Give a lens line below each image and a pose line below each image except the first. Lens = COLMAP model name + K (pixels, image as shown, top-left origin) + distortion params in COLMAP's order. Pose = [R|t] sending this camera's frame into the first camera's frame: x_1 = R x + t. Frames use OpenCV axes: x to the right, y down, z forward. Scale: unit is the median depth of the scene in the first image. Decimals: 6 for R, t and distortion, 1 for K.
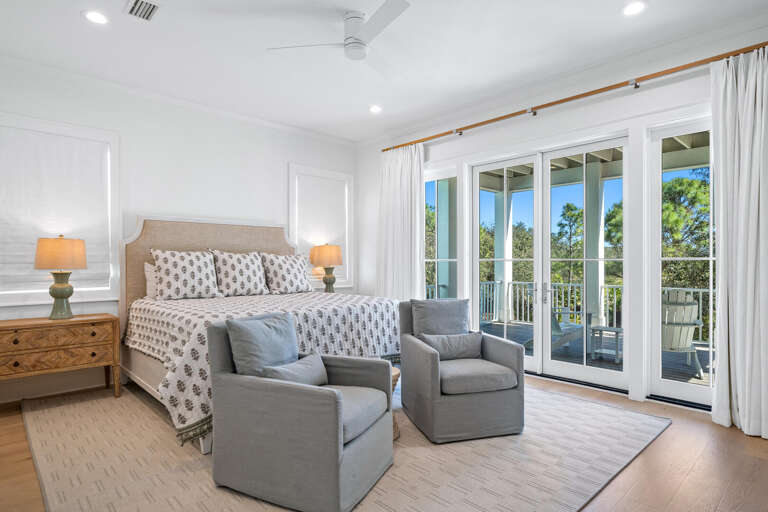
lens RADIAL K [[427.0, 0, 384.0], [0, 427.0, 256.0], [0, 0, 1]] dist [-0.002661, -0.000655]
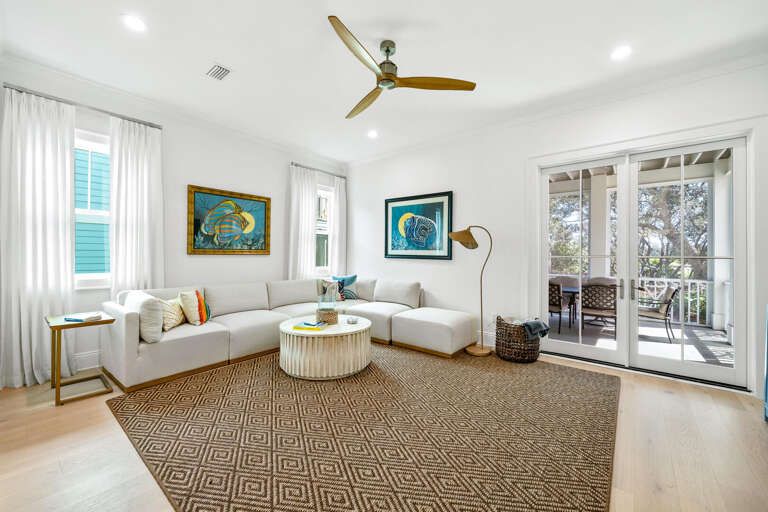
lens RADIAL K [[301.1, 0, 385.6], [0, 301.1, 253.8], [0, 0, 1]] dist [0.000940, 0.000201]
pose [[0.990635, 0.005265, 0.136433, -0.229227], [-0.005936, 0.999972, 0.004512, -0.000247], [-0.136405, -0.005280, 0.990639, 0.250224]]
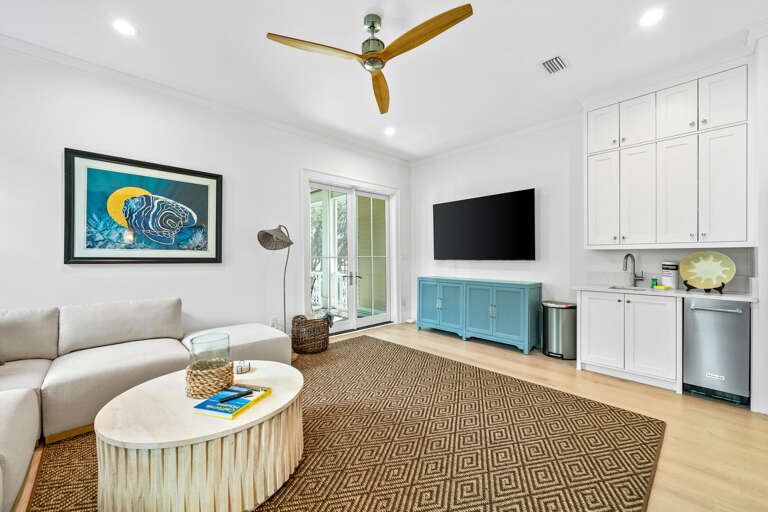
lens RADIAL K [[301.1, 0, 385.6], [0, 301.1, 253.8], [0, 0, 1]] dist [0.000940, 0.000201]
pose [[-0.006946, 0.005311, 0.999962, -0.748314], [-0.003108, 0.999981, -0.005332, 0.002630], [-0.999971, -0.003145, -0.006930, 0.895542]]
